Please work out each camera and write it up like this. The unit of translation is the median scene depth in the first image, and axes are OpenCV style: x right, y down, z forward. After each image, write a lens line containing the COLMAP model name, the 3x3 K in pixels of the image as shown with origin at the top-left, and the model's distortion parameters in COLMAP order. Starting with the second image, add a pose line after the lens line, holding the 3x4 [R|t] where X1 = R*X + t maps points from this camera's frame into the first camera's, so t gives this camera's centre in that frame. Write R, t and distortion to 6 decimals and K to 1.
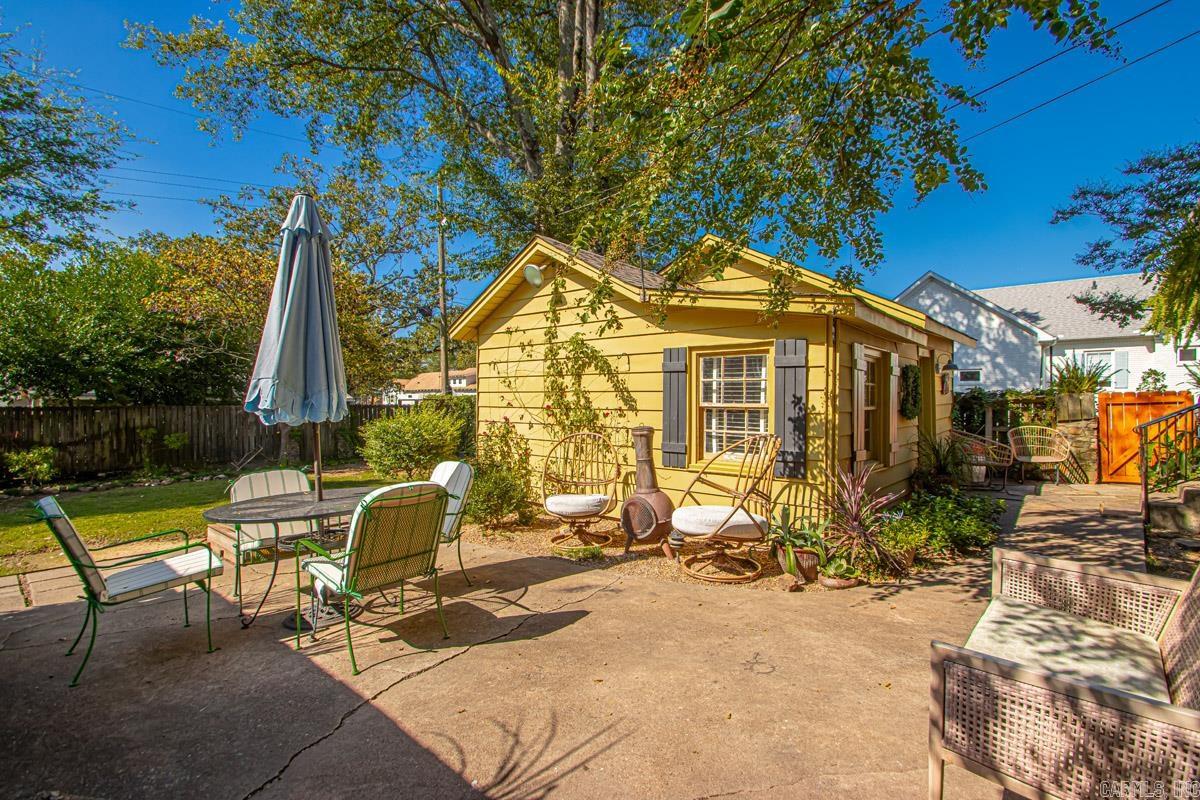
lens RADIAL K [[552.8, 0, 600.0], [0, 552.8, 400.0], [0, 0, 1]] dist [0.022593, -0.022534]
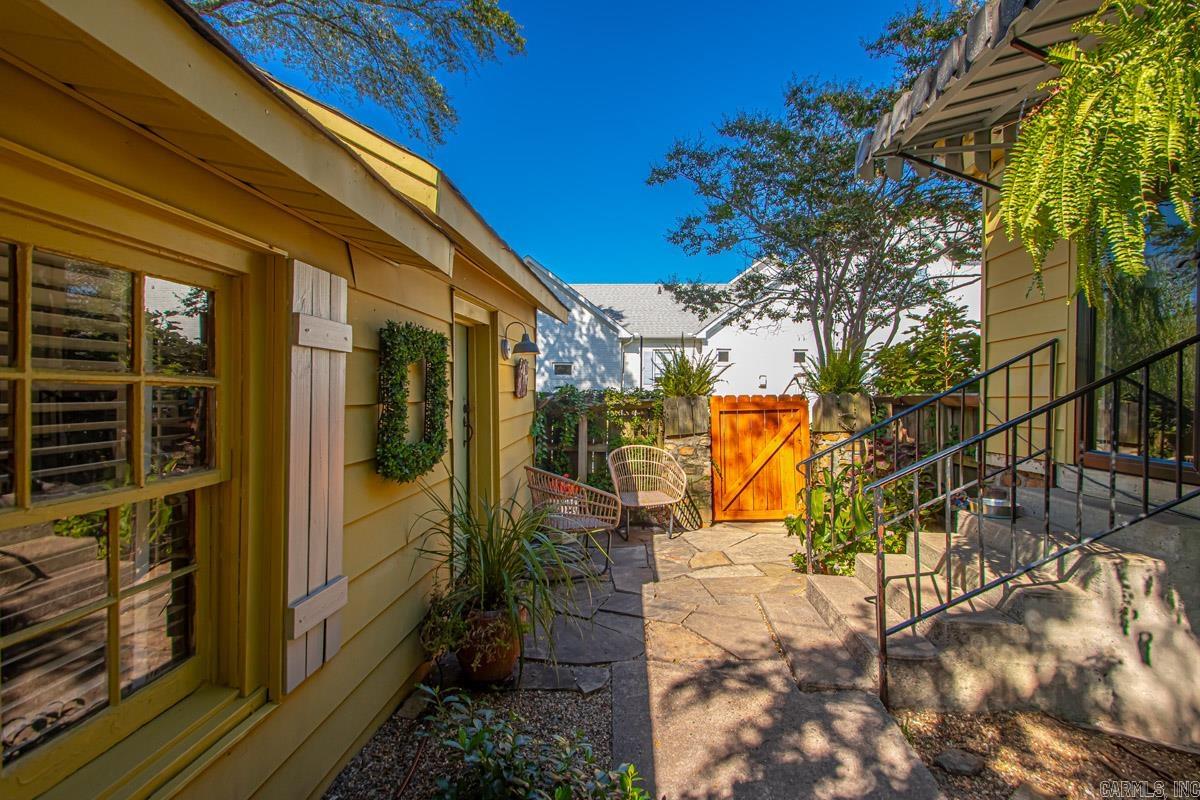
lens RADIAL K [[569.9, 0, 607.5], [0, 569.9, 395.1], [0, 0, 1]] dist [0.024339, -0.019770]
pose [[0.790306, 0.001898, 0.612709, 0.326595], [-0.006732, 0.999962, 0.005585, -0.015937], [-0.612675, -0.008539, 0.790289, 0.475727]]
